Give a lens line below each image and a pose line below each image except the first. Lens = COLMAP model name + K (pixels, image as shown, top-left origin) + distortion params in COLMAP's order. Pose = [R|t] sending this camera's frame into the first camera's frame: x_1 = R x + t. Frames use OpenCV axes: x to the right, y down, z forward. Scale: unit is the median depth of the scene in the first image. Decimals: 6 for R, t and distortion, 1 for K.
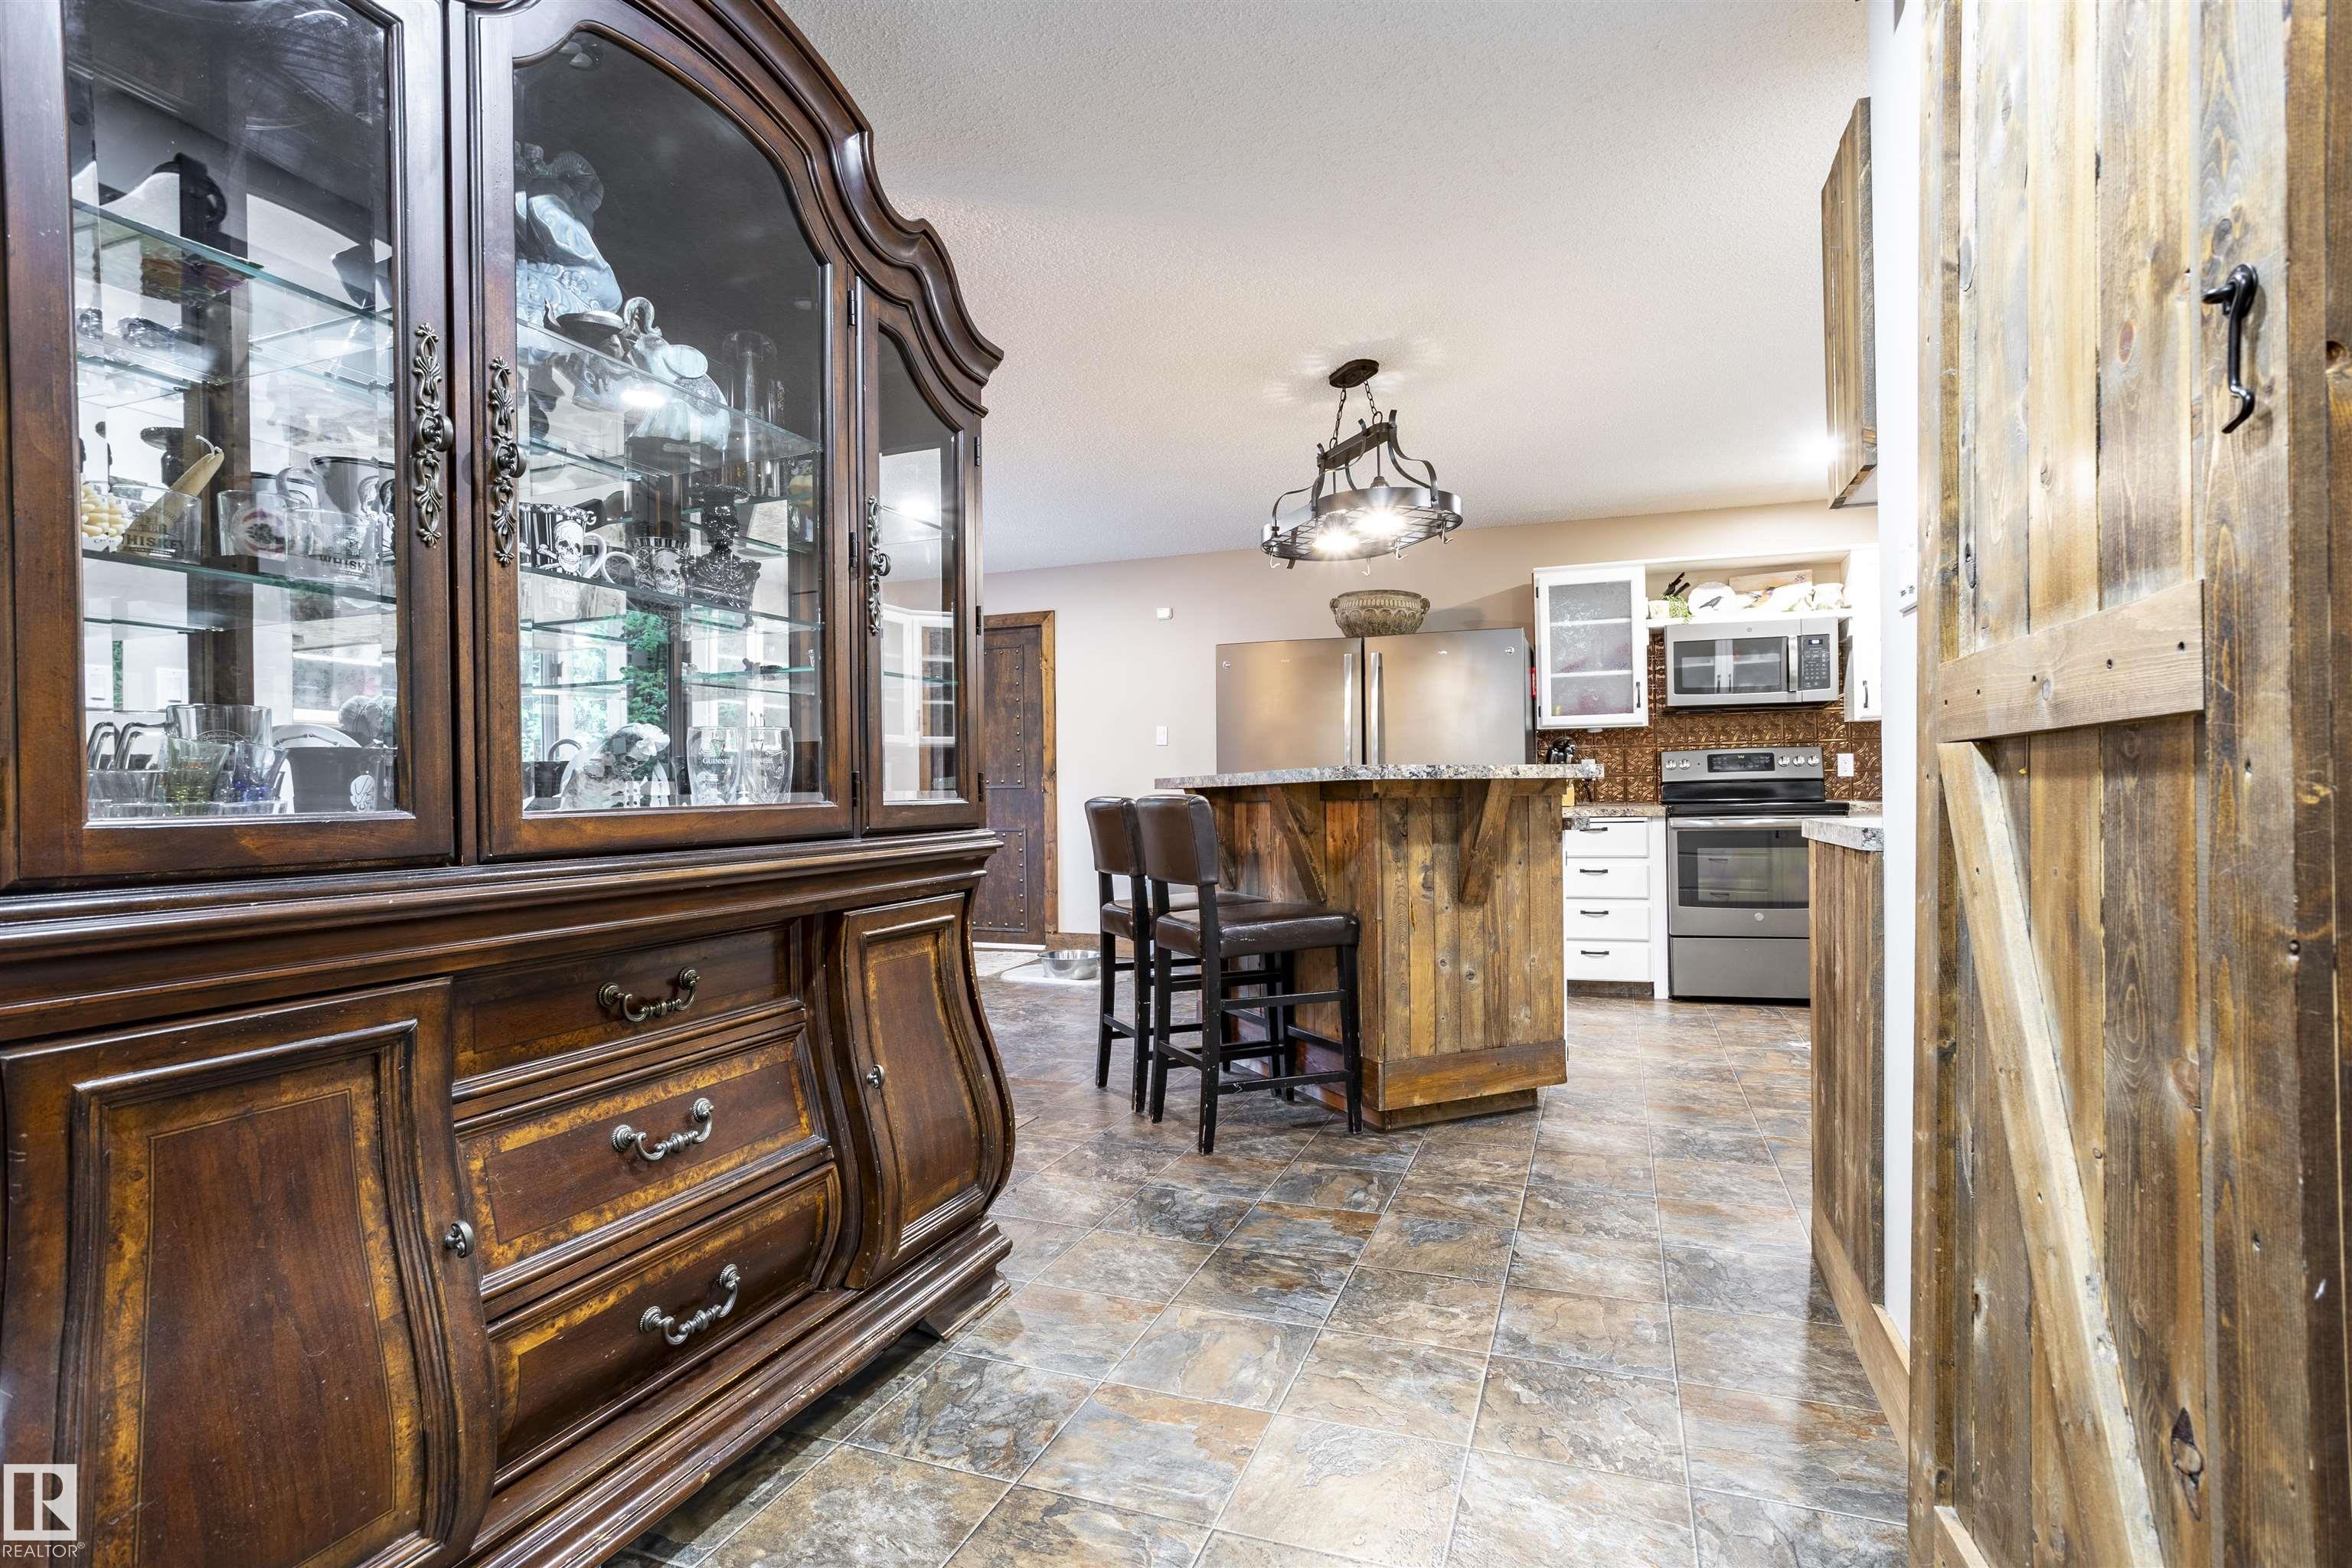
lens RADIAL K [[1136.9, 0, 1186.9], [0, 1136.9, 790.8], [0, 0, 1]] dist [-0.046700, 0.027312]
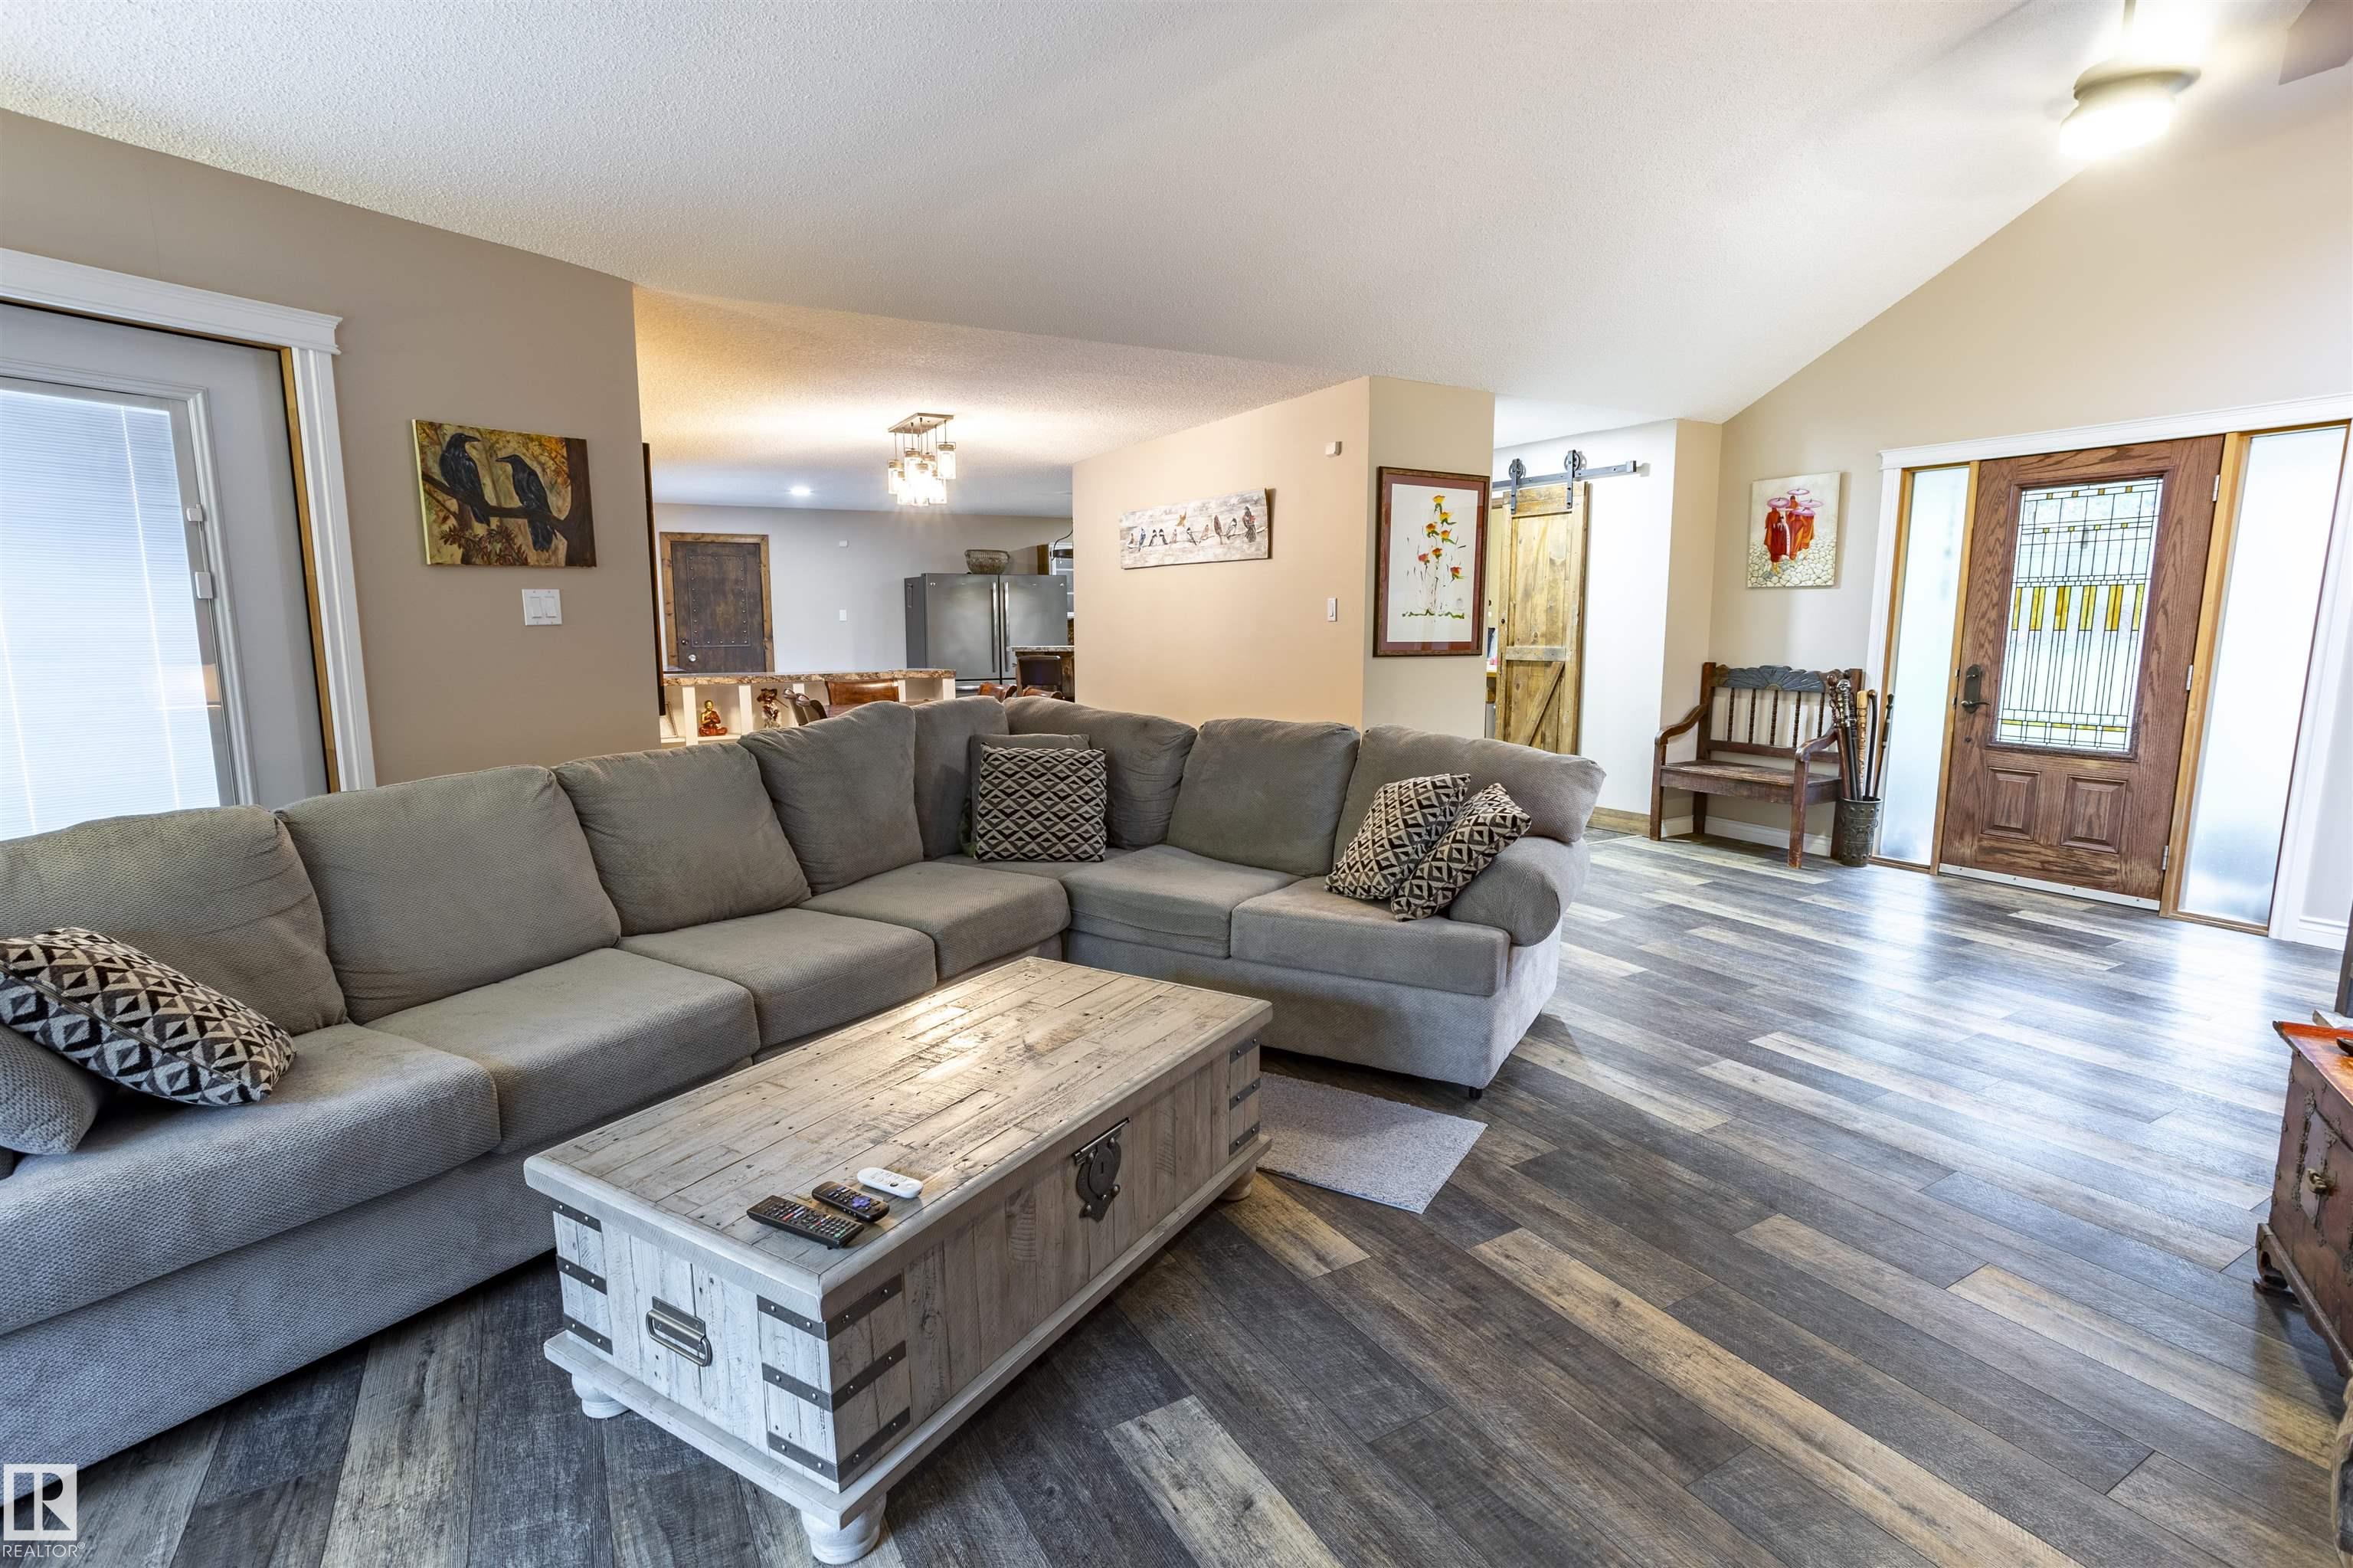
lens RADIAL K [[1137.4, 0, 1177.1], [0, 1137.4, 790.3], [0, 0, 1]] dist [-0.046700, 0.027312]
pose [[0.651764, -0.101256, 0.751632, -1.252904], [-0.006894, 0.990216, 0.139376, -0.036250], [-0.758391, -0.096022, 0.644688, -0.638988]]
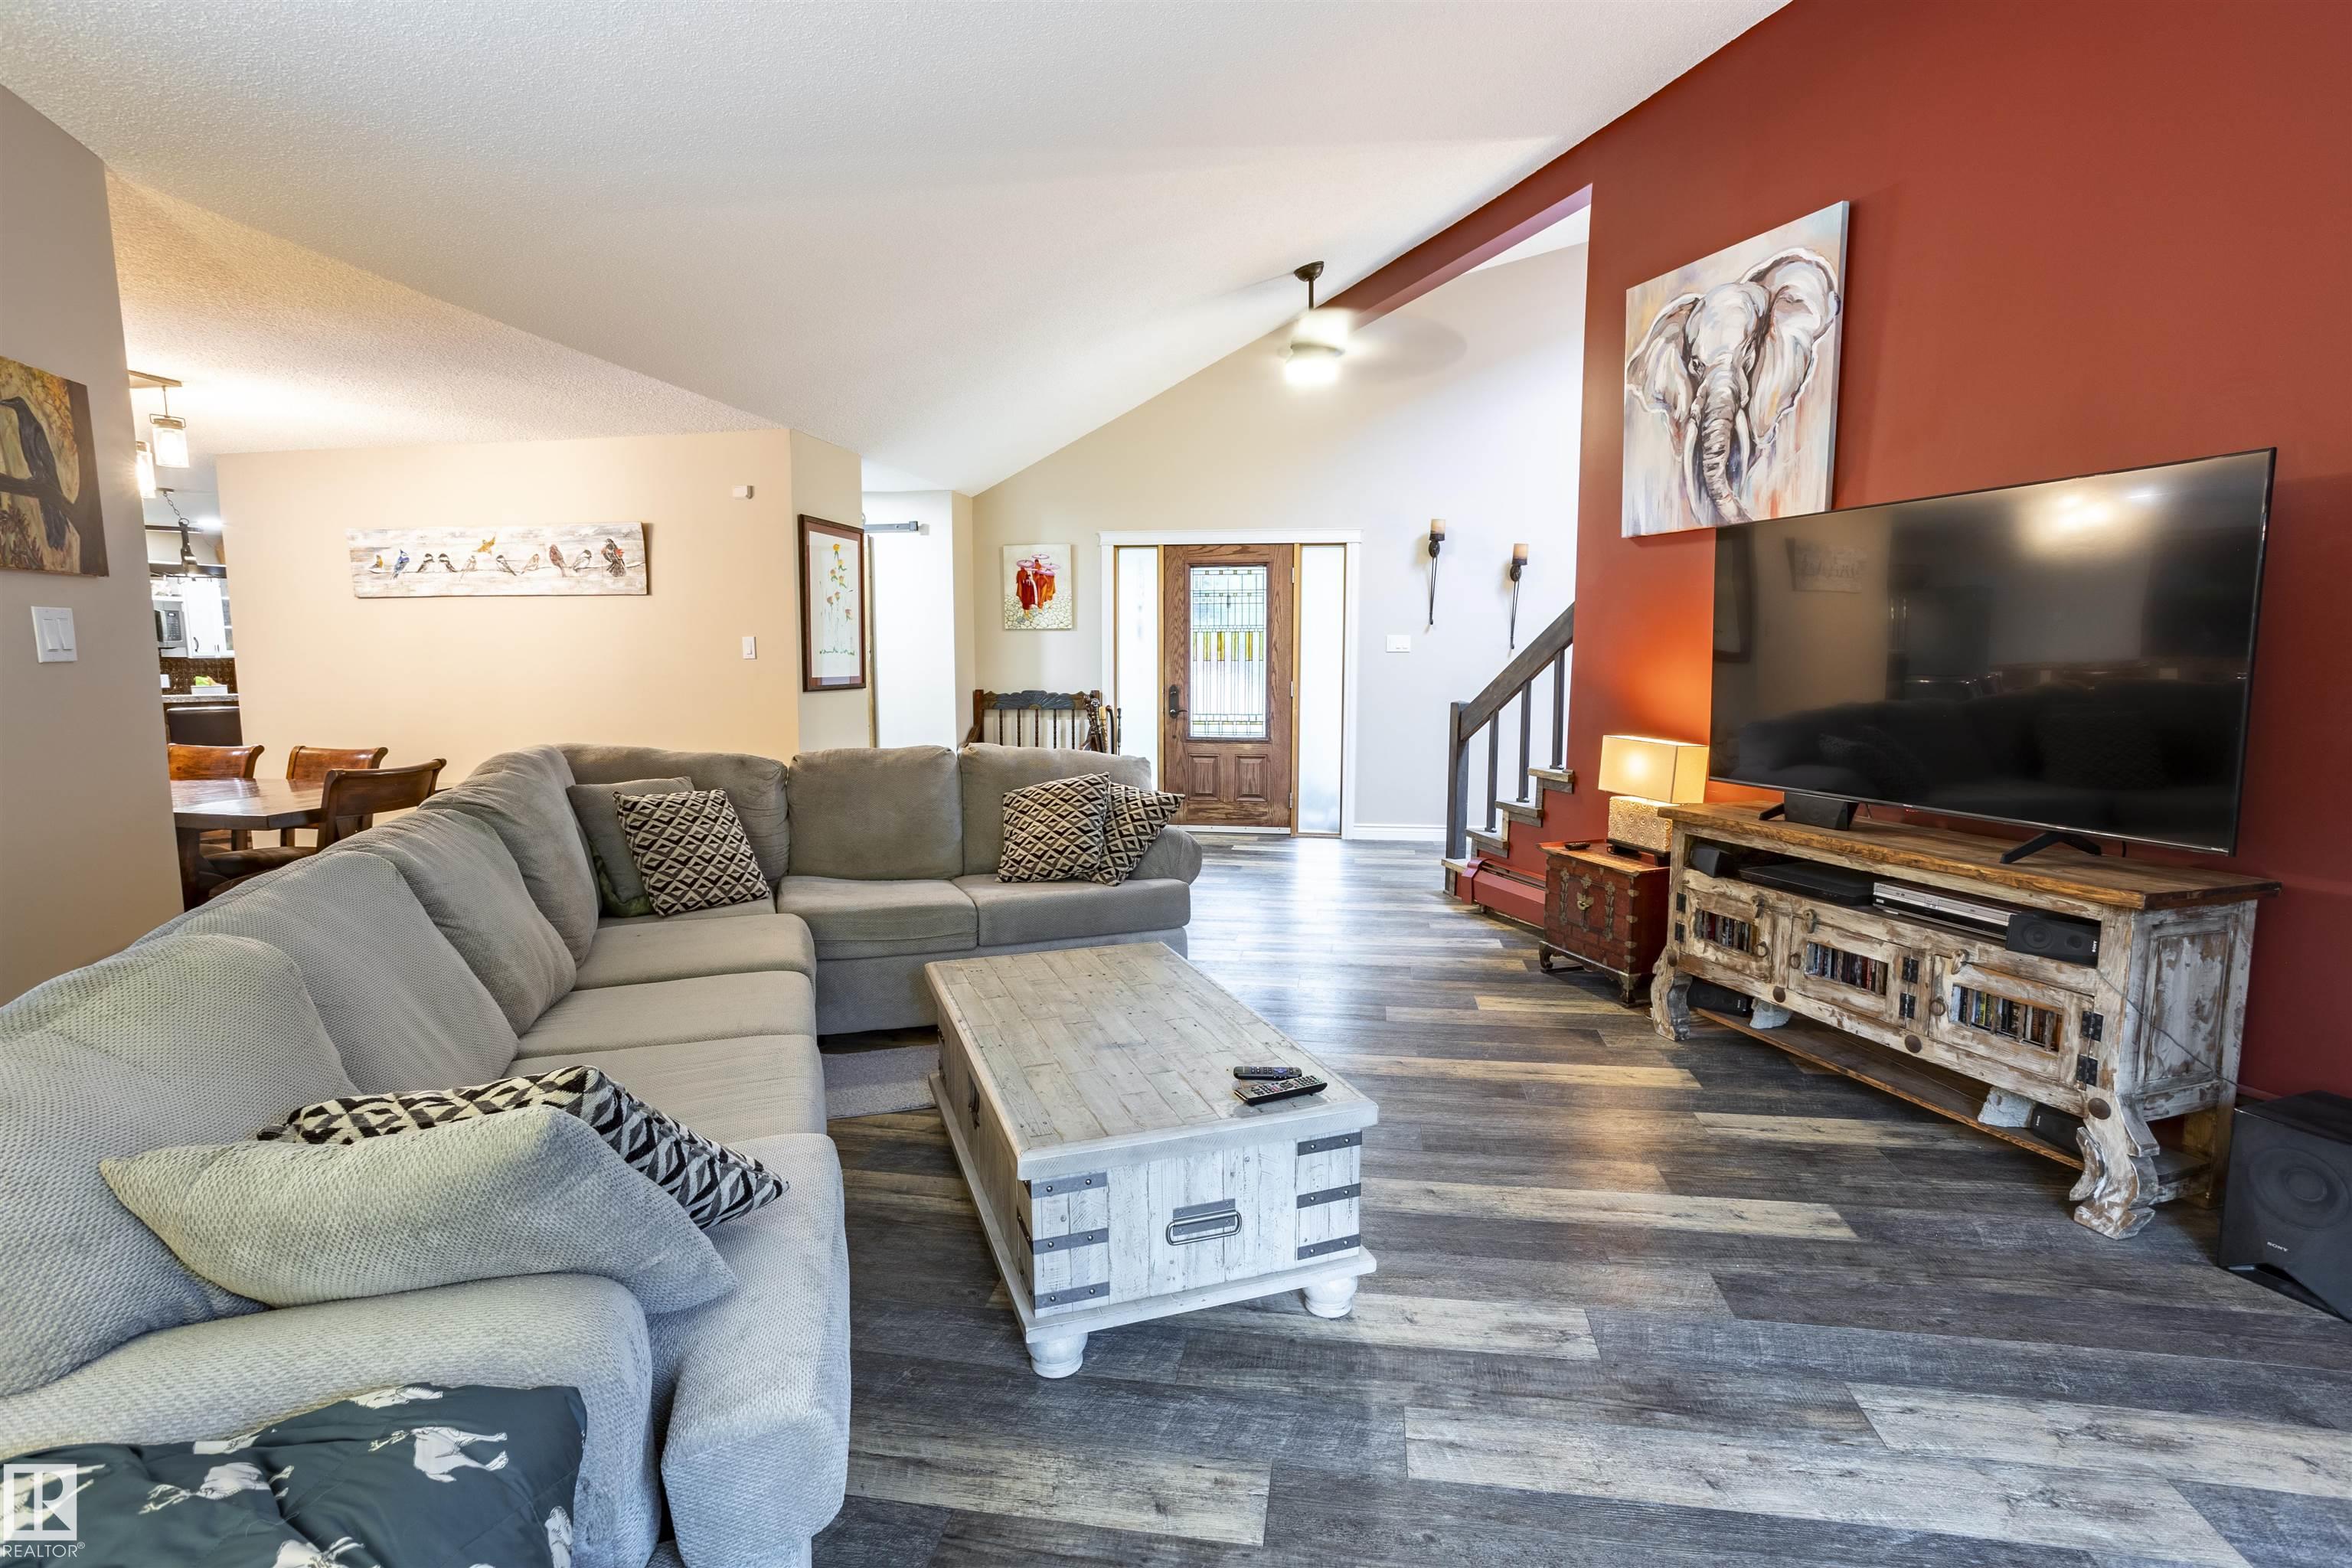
lens RADIAL K [[1136.9, 0, 1180.6], [0, 1136.9, 790.4], [0, 0, 1]] dist [-0.046700, 0.027312]
pose [[-0.173143, -0.102728, 0.979525, -1.482985], [0.005162, 0.994437, 0.105204, -0.031830], [-0.984883, 0.023272, -0.171650, -0.277576]]
